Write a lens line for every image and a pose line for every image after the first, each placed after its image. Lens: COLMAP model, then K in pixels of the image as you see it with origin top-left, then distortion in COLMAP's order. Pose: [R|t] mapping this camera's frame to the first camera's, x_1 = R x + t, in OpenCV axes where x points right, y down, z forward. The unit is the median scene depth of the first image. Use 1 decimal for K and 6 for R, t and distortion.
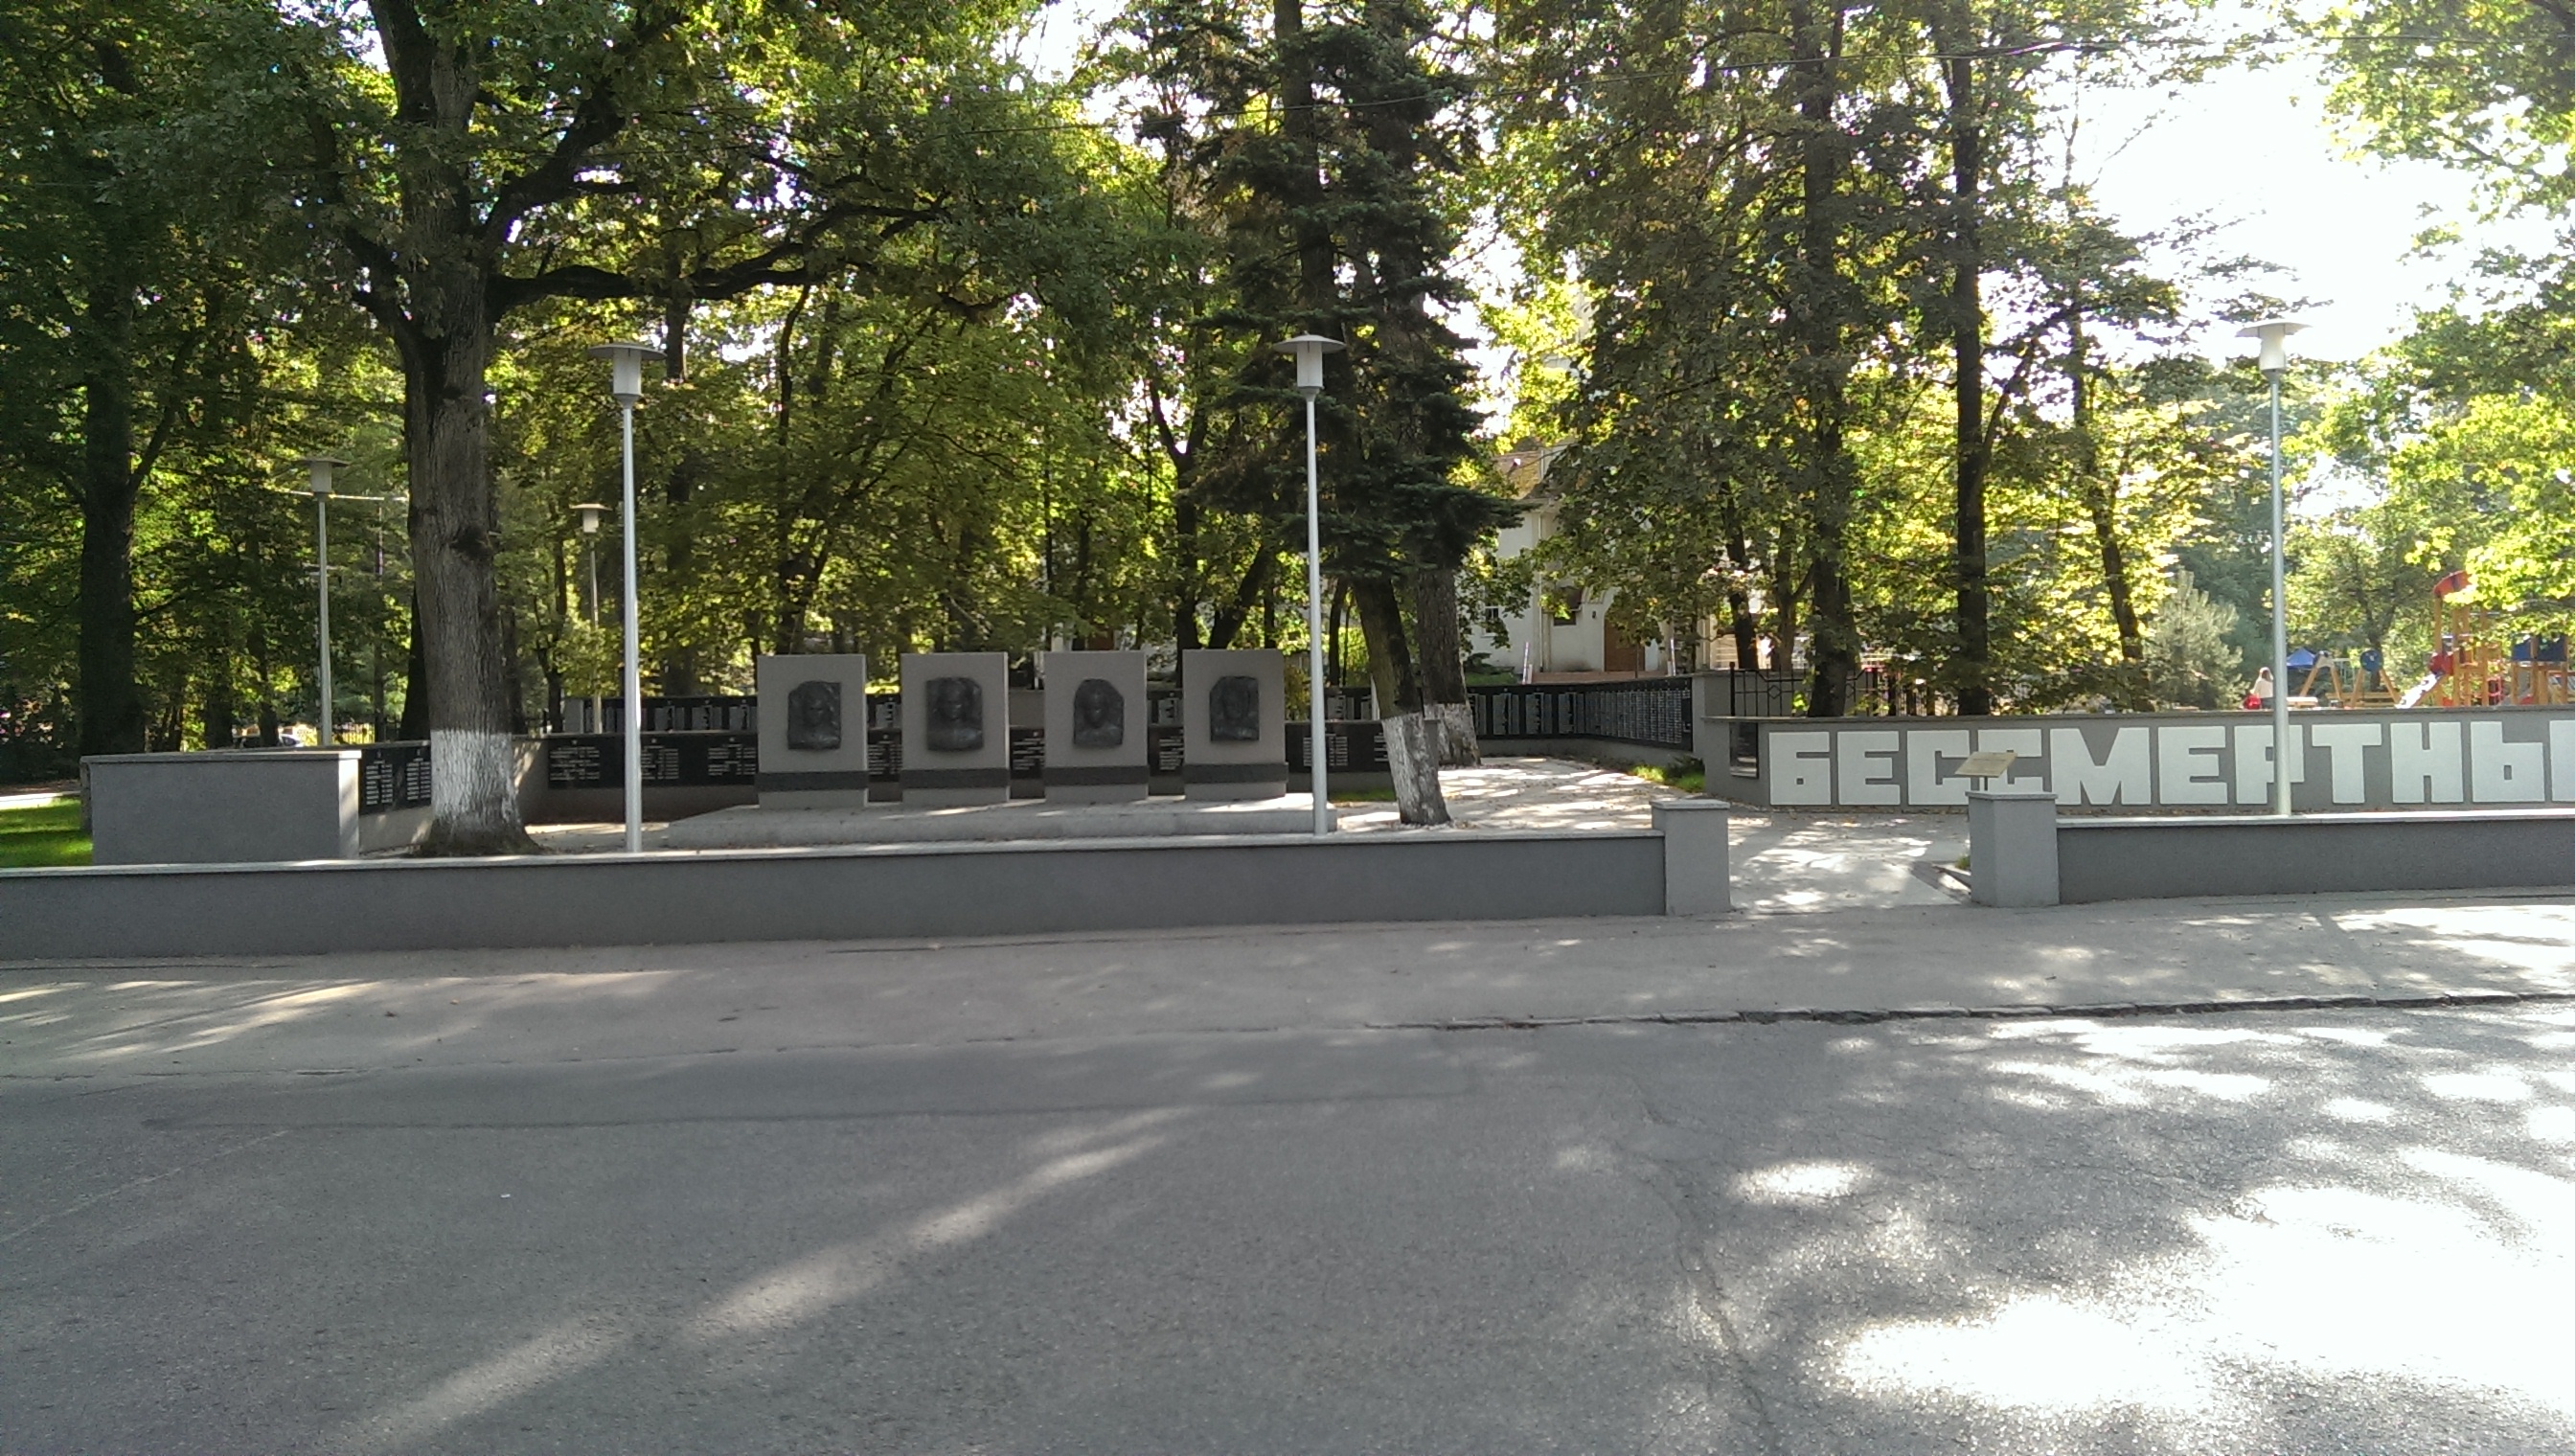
lens RADIAL K [[1748.7, 0, 1287.5], [0, 1748.7, 728.0], [0, 0, 1]] dist [-0.002739, -0.004774]
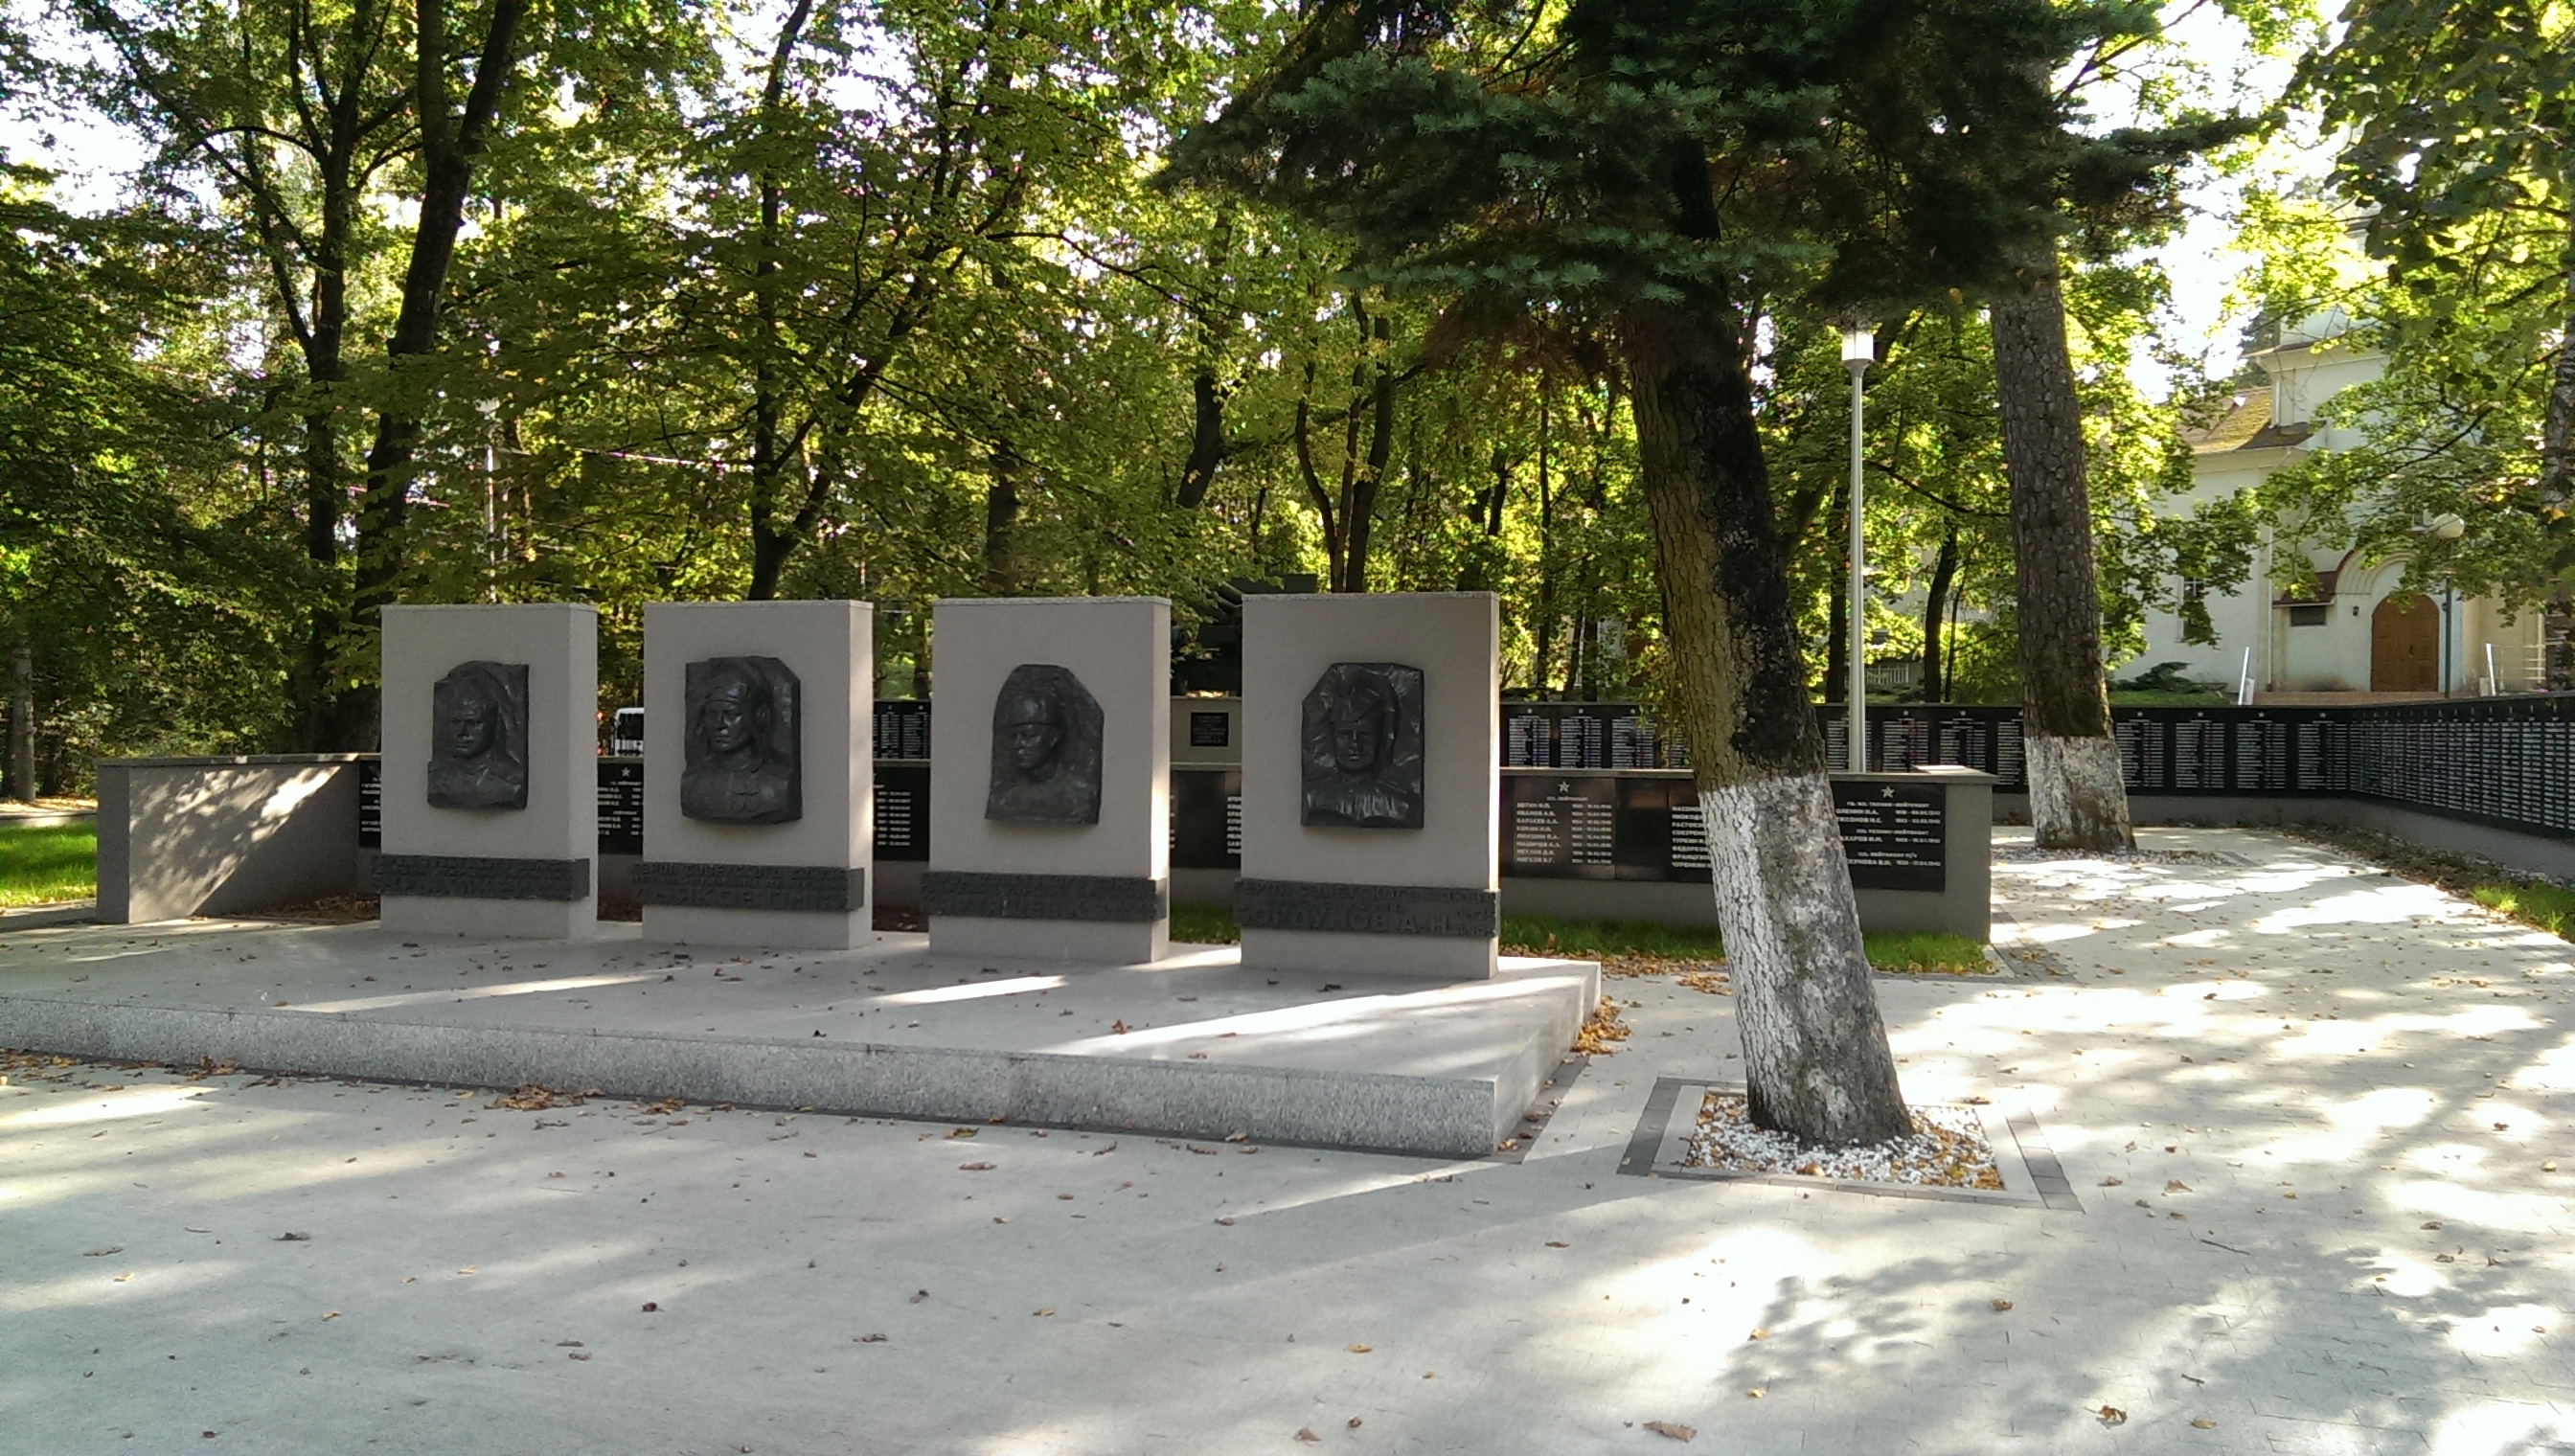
lens RADIAL K [[1748.7, 0, 1287.5], [0, 1748.7, 728.0], [0, 0, 1]] dist [-0.002739, -0.004774]
pose [[0.932752, 0.023182, -0.359774, 0.059861], [-0.026384, 0.999644, -0.003992, -0.007984], [0.359553, 0.013216, 0.933031, 0.402408]]
